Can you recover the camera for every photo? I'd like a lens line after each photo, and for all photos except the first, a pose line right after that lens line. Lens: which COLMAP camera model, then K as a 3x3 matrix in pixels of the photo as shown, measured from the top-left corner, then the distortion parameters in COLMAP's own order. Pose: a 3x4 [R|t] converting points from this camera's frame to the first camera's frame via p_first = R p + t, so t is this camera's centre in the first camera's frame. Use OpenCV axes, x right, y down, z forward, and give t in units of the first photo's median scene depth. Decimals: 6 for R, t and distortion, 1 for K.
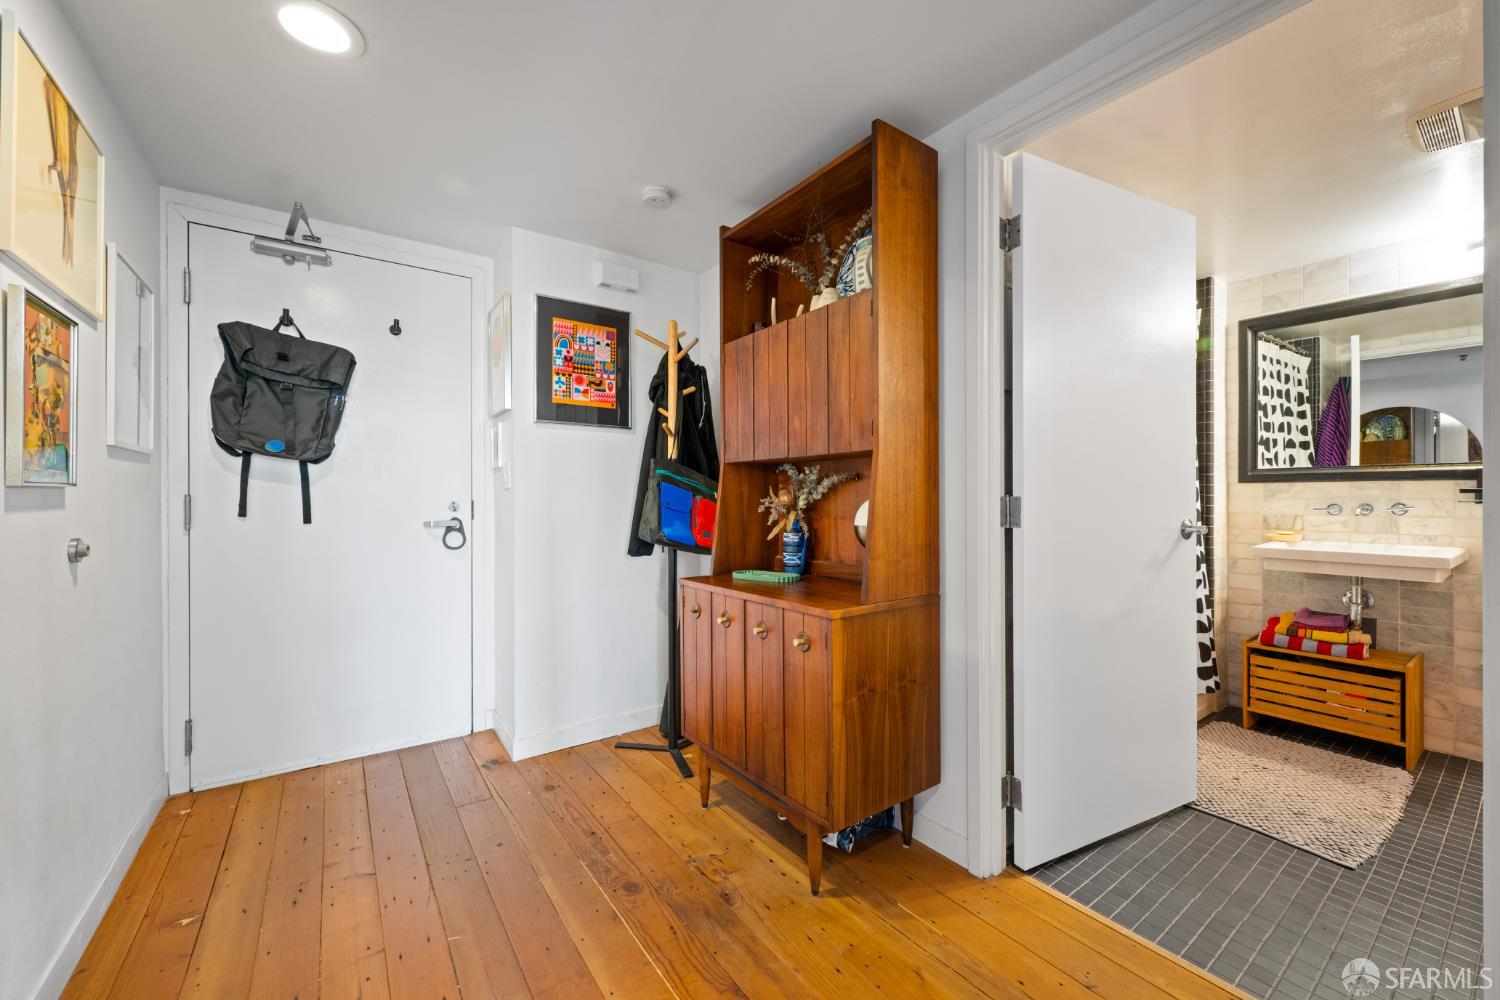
lens RADIAL K [[590.0, 0, 753.8], [0, 590.0, 498.6], [0, 0, 1]] dist [-0.002375, 0.000368]
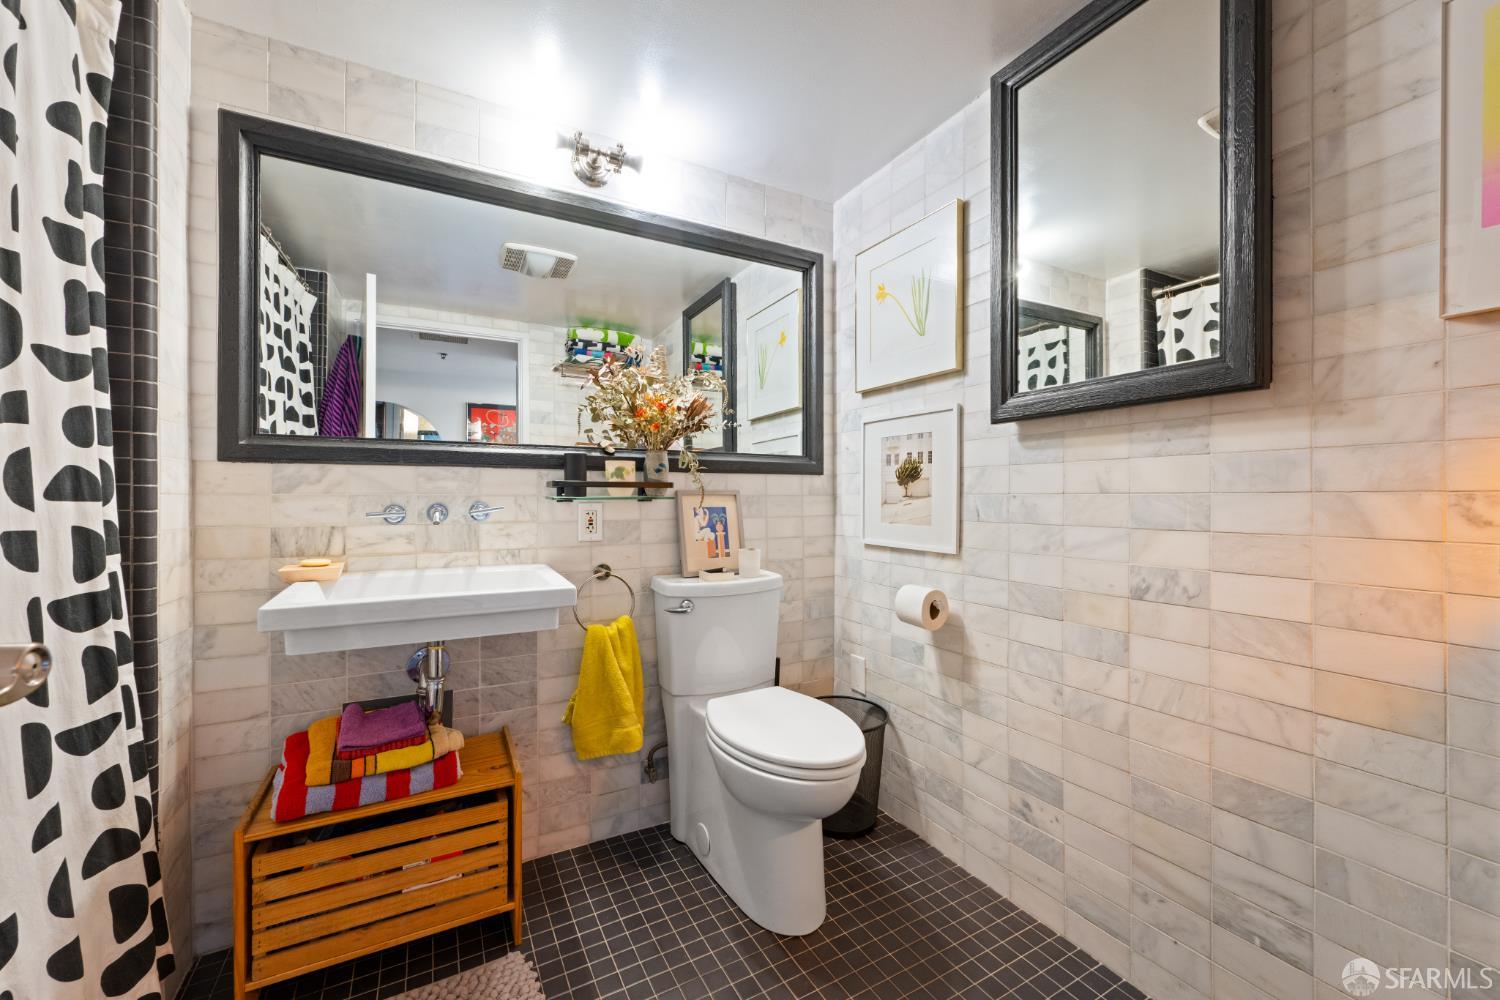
lens RADIAL K [[590.0, 0, 753.8], [0, 590.0, 498.6], [0, 0, 1]] dist [-0.002375, 0.000368]
pose [[0.122454, 0.003025, 0.992470, 0.442942], [0.003458, 0.999988, -0.003474, 0.006339], [-0.992468, 0.003857, 0.122442, 0.560347]]
